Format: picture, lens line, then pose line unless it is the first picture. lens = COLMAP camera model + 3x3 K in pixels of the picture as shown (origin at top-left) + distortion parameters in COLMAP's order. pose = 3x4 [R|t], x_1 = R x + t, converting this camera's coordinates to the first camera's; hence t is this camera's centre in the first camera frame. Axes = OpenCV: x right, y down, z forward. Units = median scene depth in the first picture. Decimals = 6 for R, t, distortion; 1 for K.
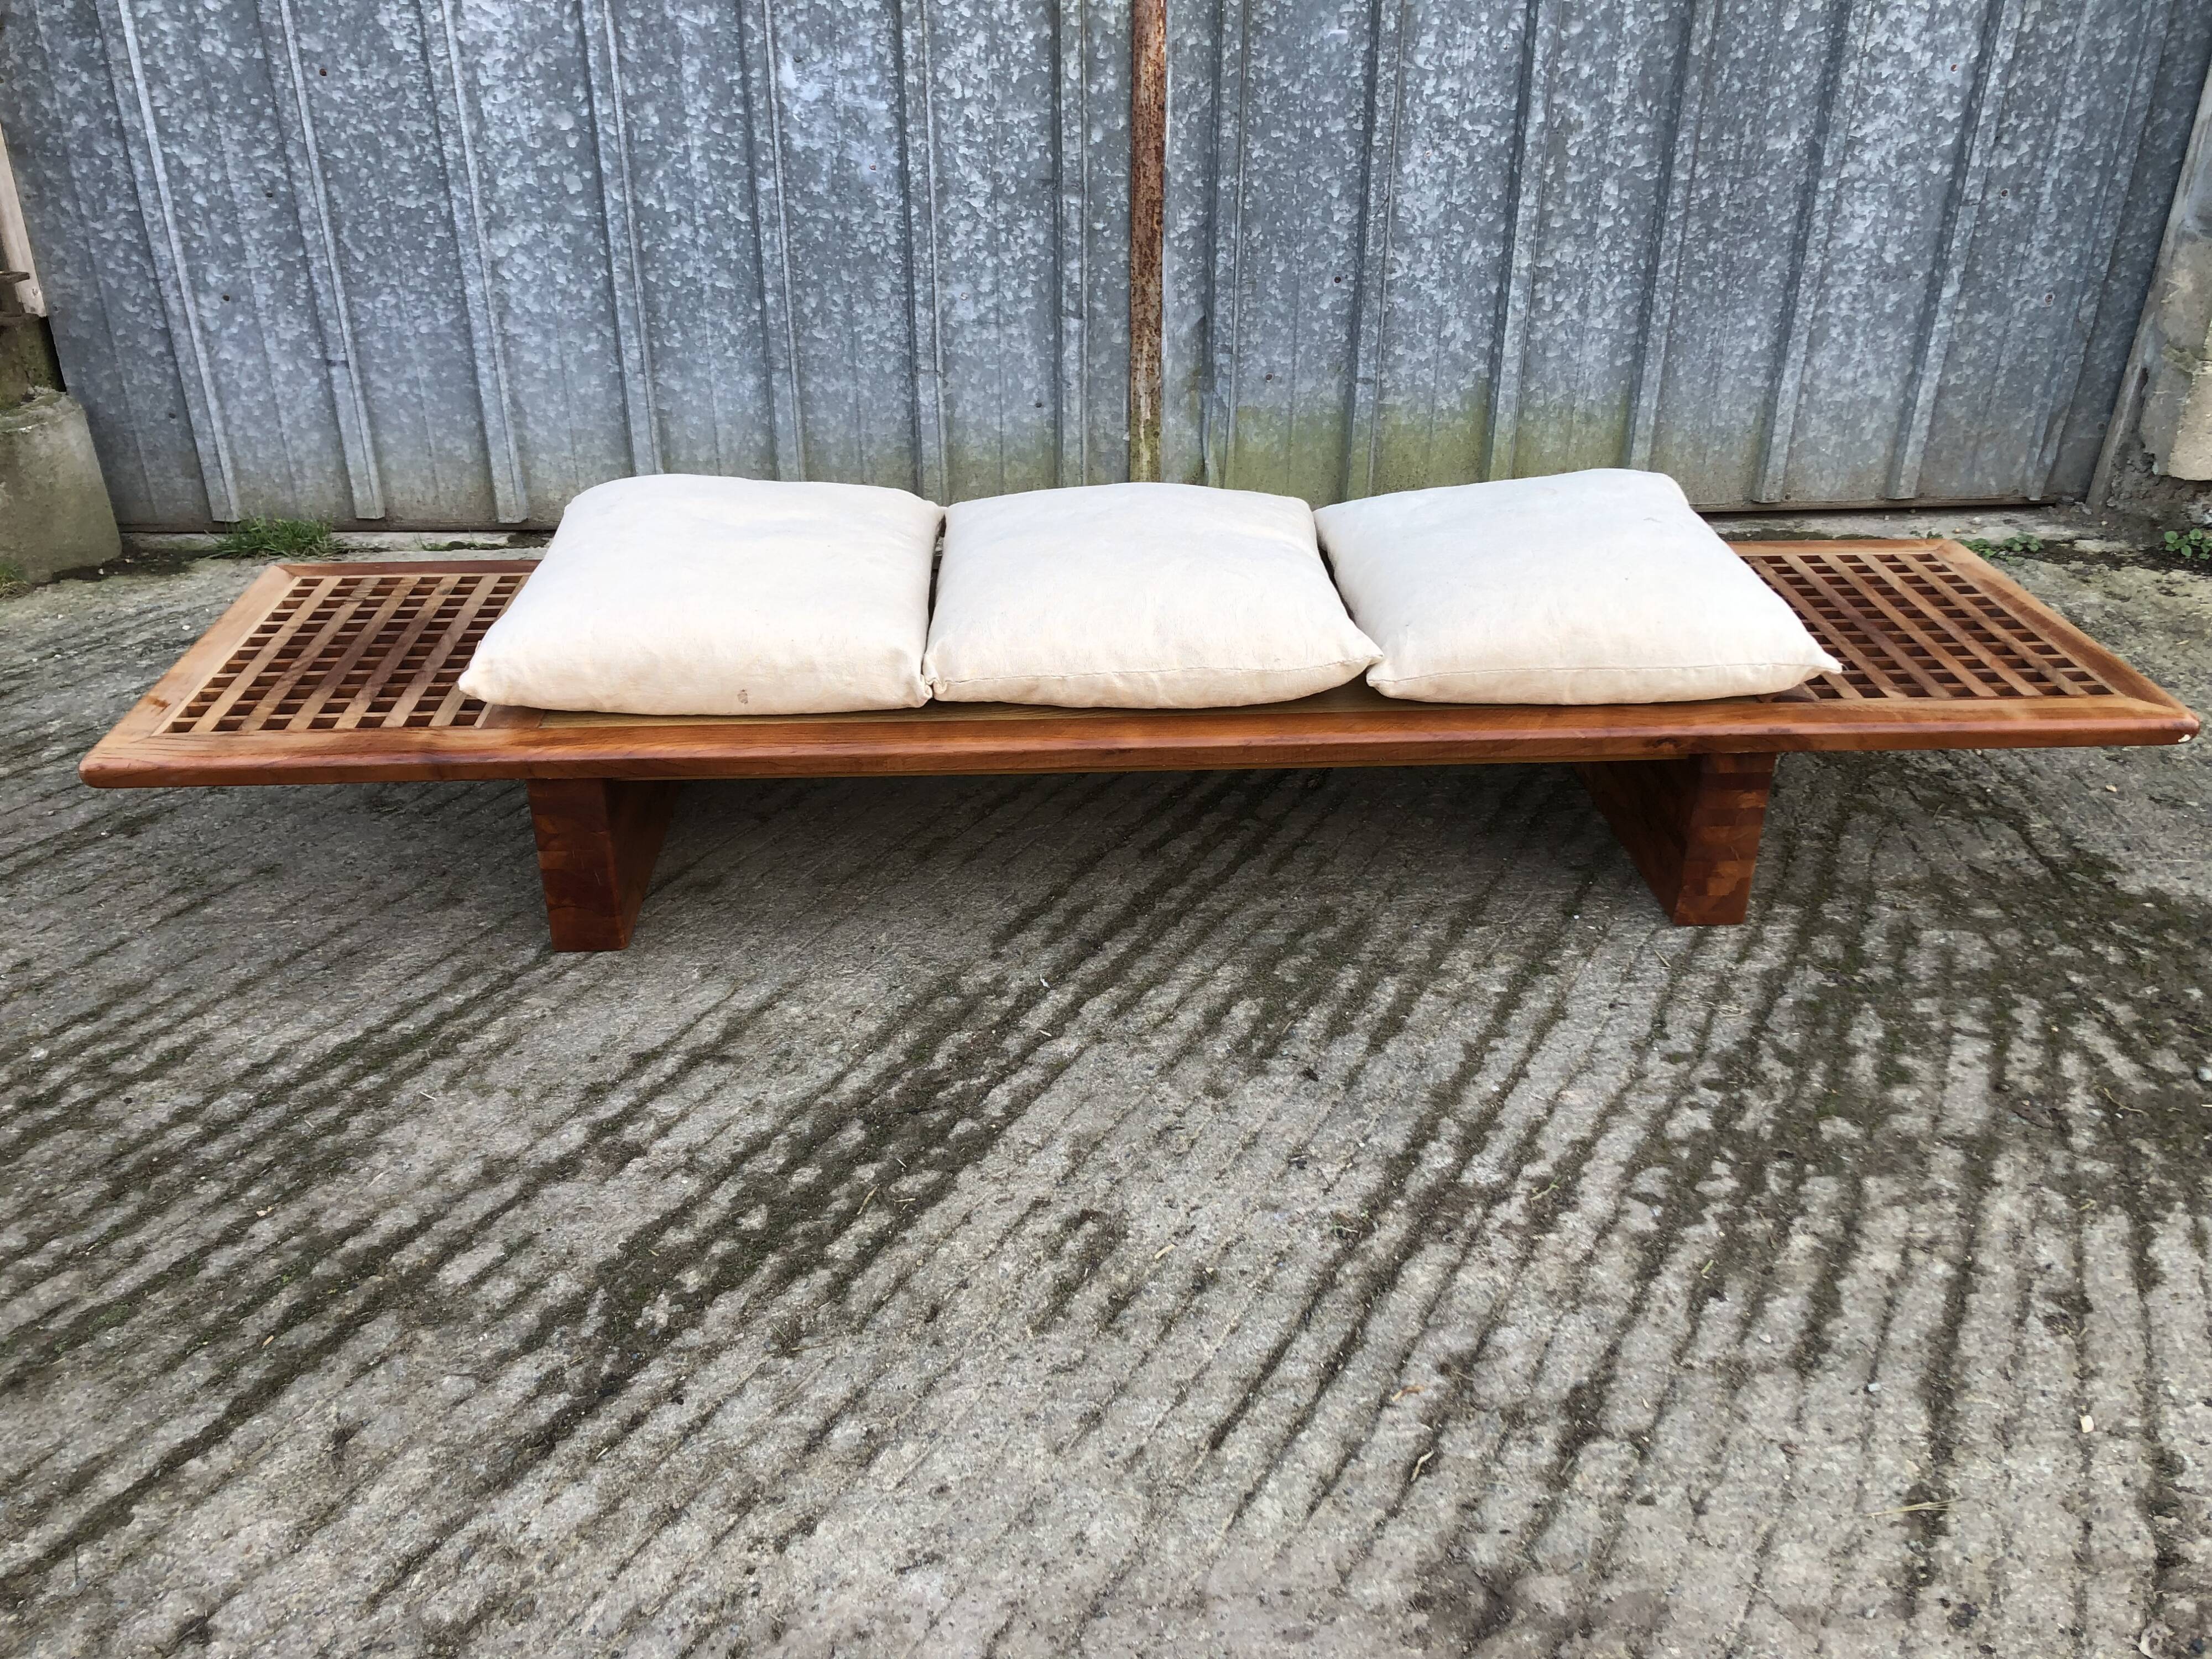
lens RADIAL K [[1814.5, 0, 1084.9], [0, 1814.5, 796.9], [0, 0, 1]] dist [-0.016938, 0.069273]
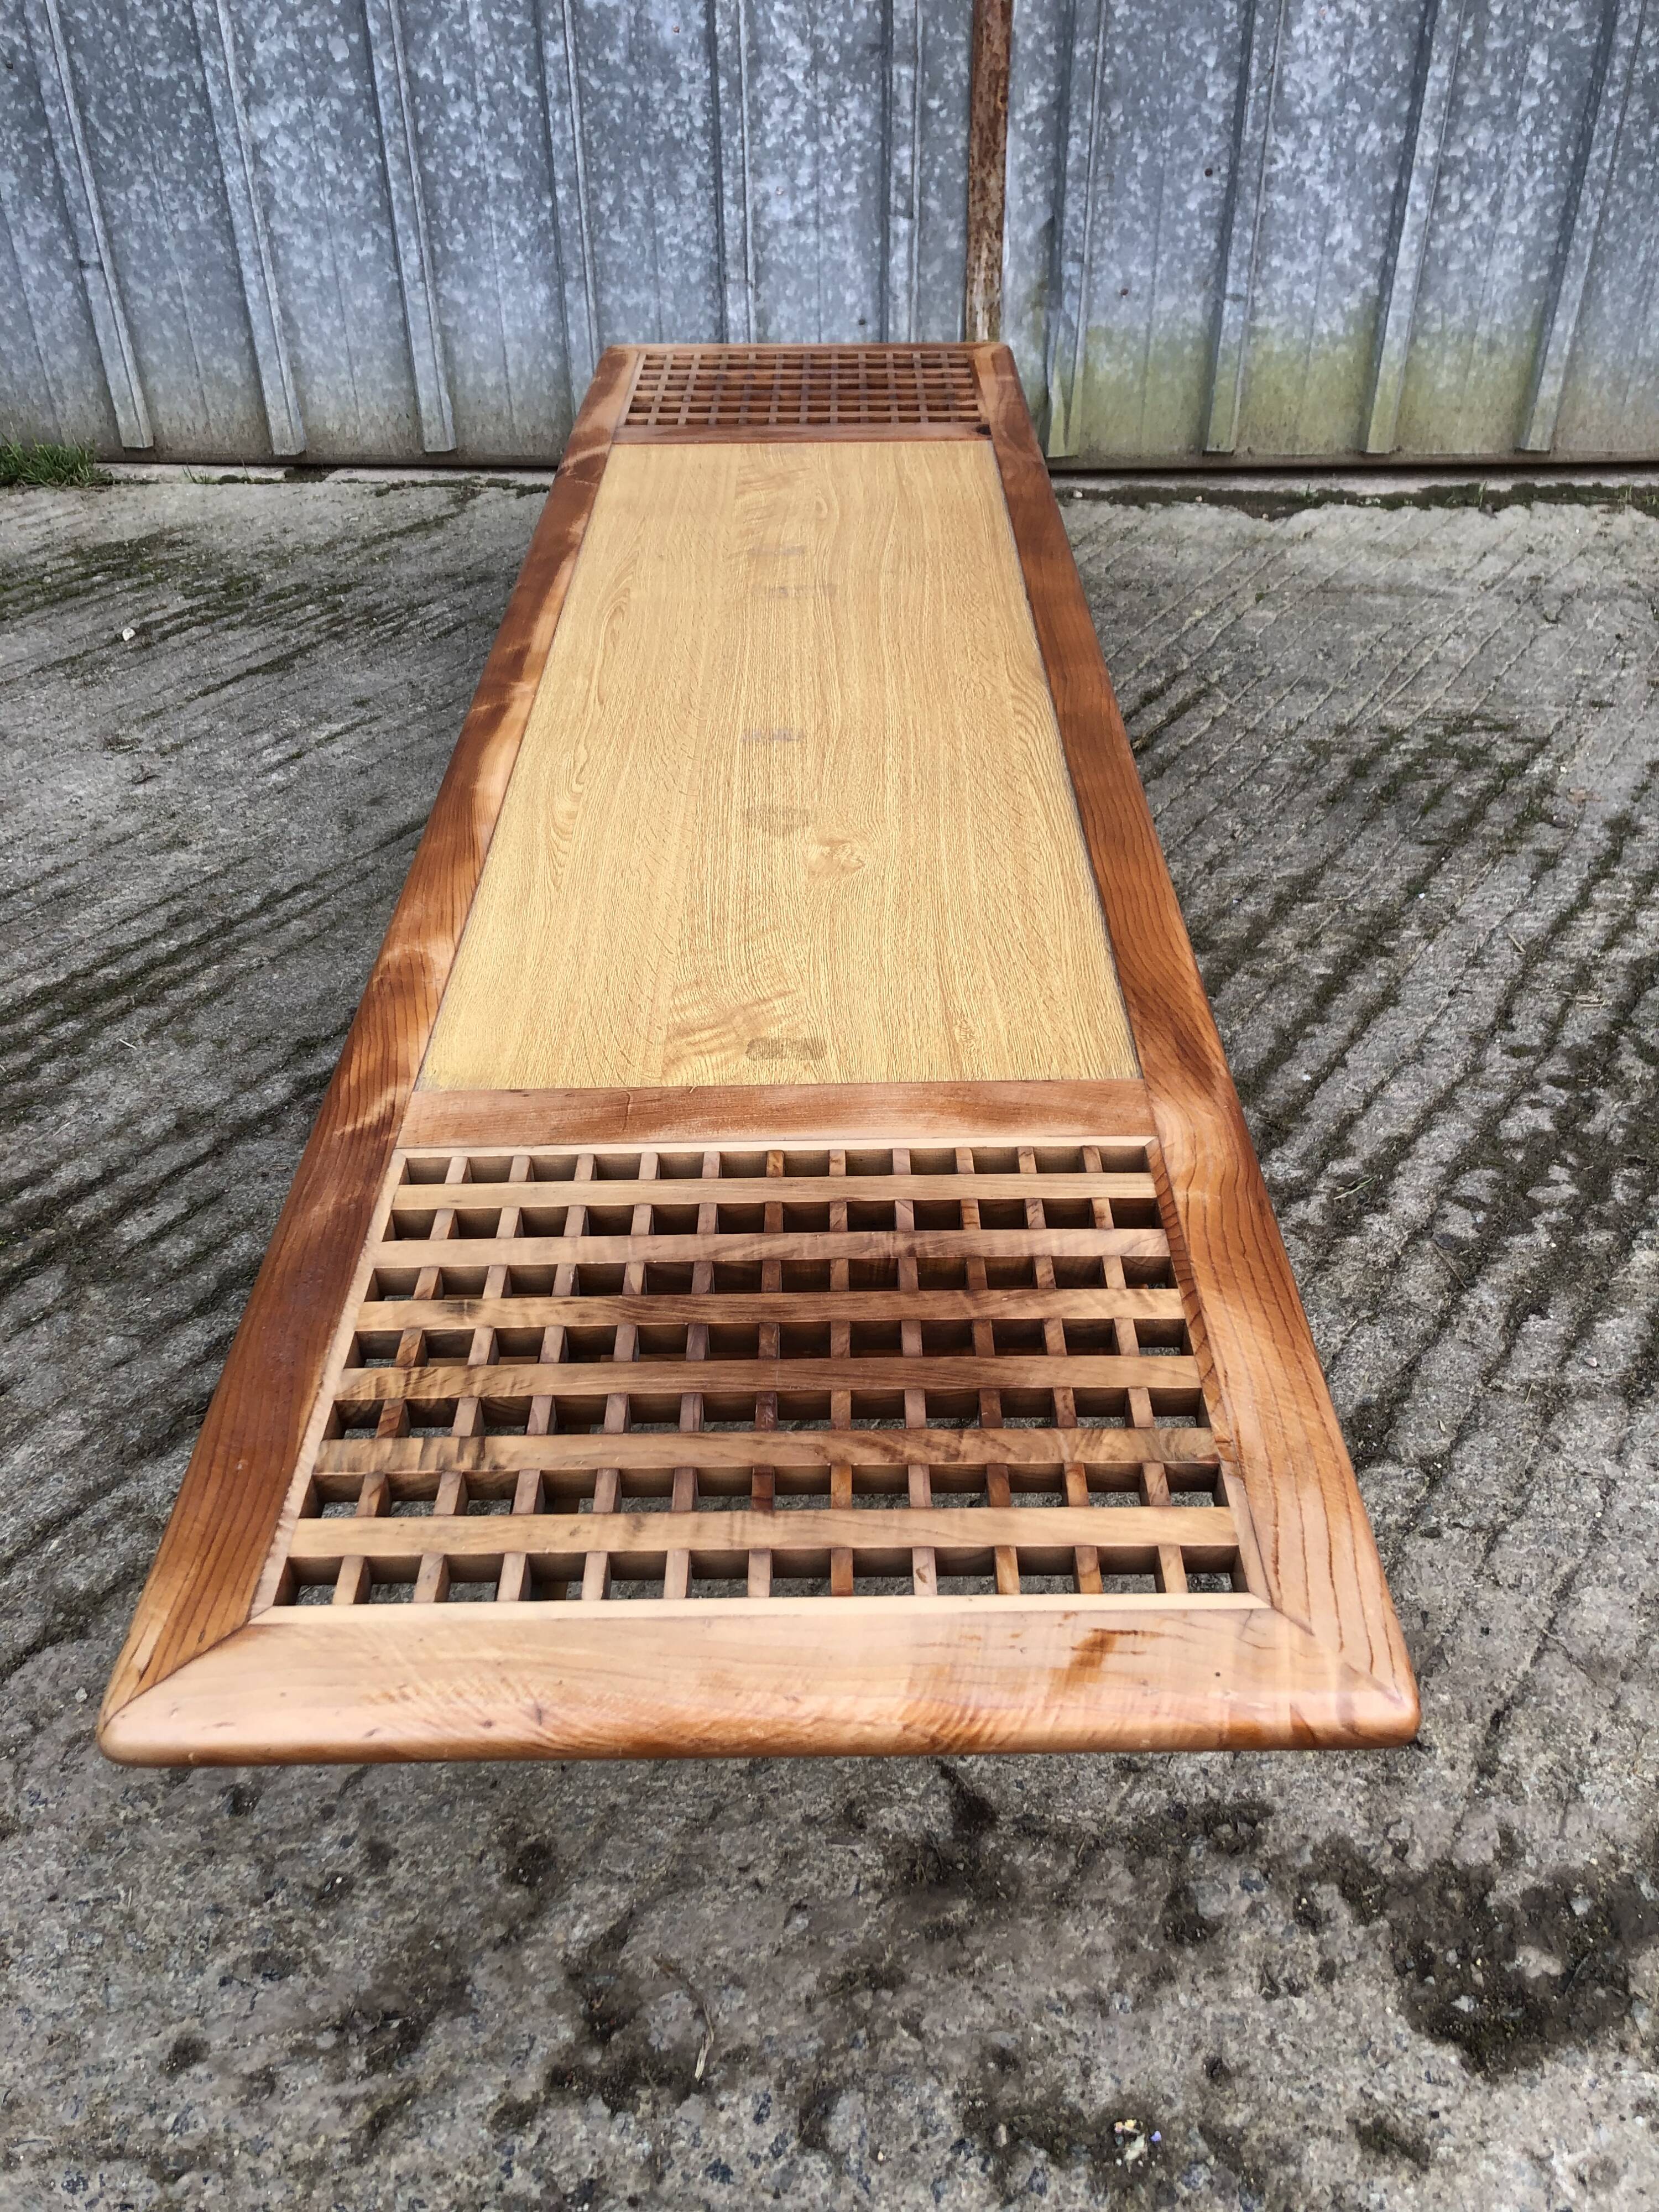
lens RADIAL K [[1820.2, 0, 833.4], [0, 1820.2, 1080.8], [0, 0, 1]] dist [-0.025405, 0.080269]
pose [[0.997309, 0.035513, -0.064140, 0.032993], [-0.026036, 0.989384, 0.142971, 0.025904], [0.068536, -0.140916, 0.987646, 0.069289]]
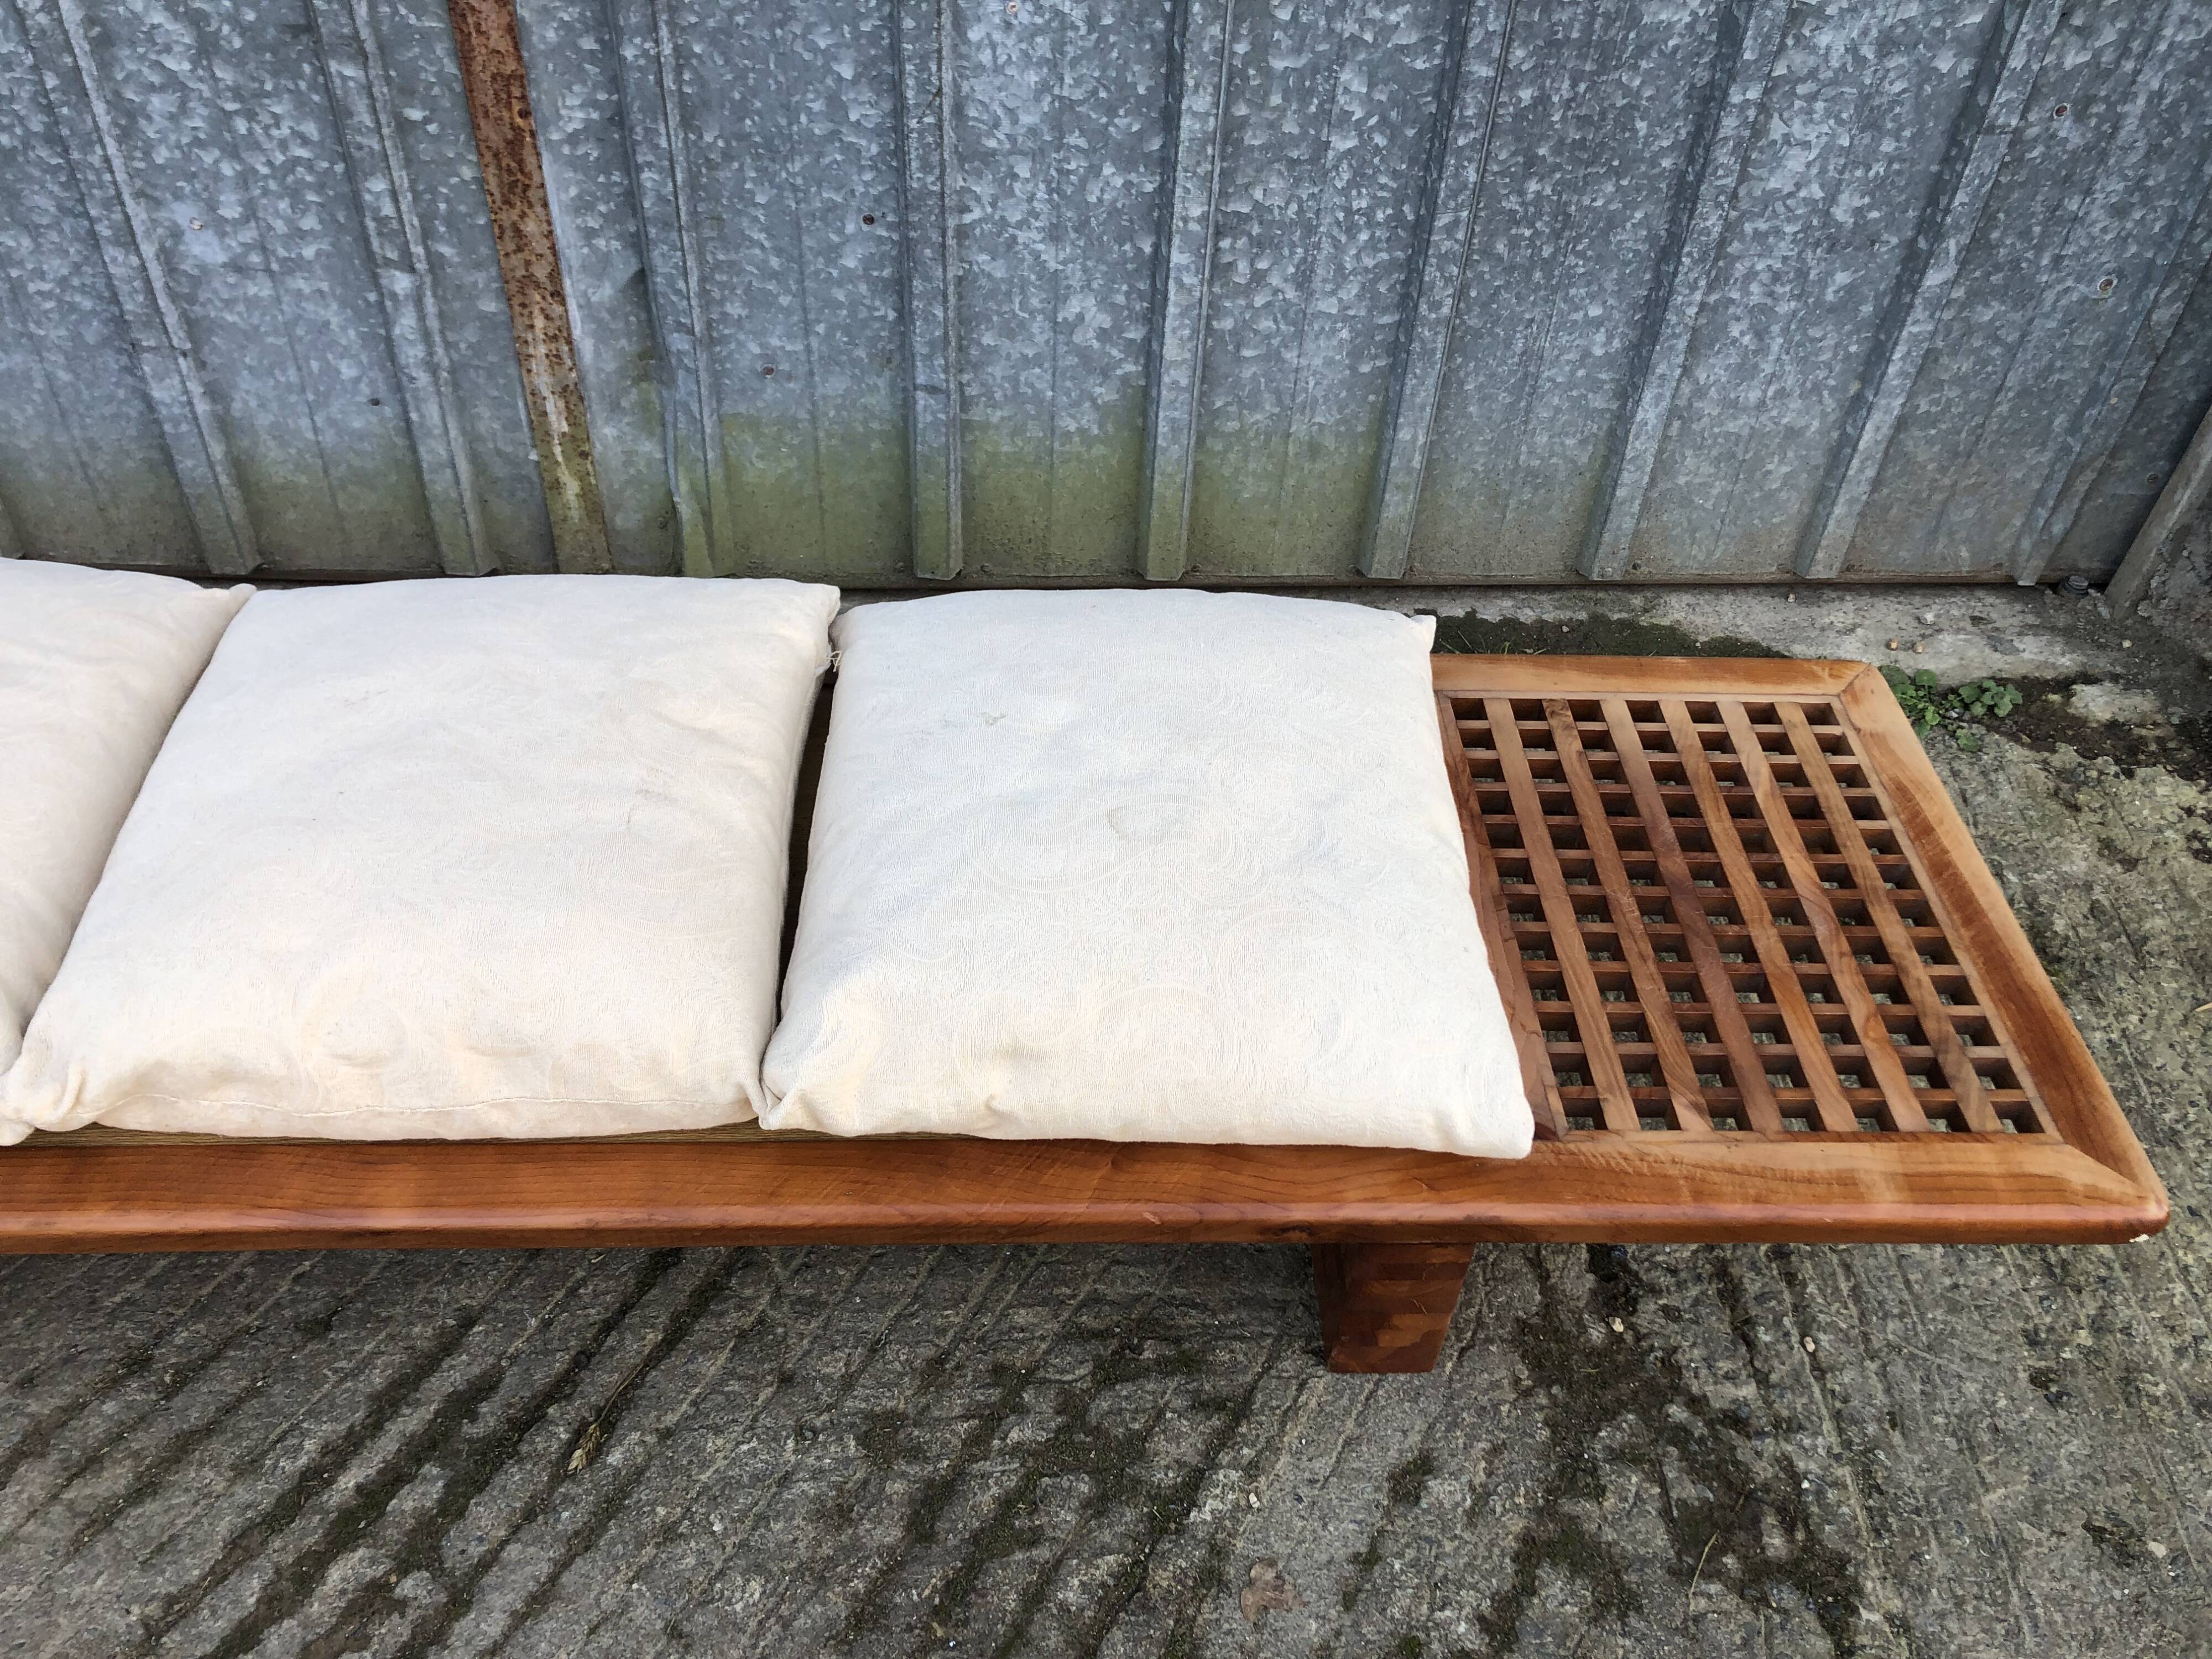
lens RADIAL K [[1812.1, 0, 1088.4], [0, 1812.1, 804.9], [0, 0, 1]] dist [-0.001514, 0.034099]
pose [[0.999225, 0.032310, 0.022468, 0.209699], [-0.037259, 0.960489, 0.275812, -0.280486], [-0.012669, -0.276436, 0.960949, 0.424809]]
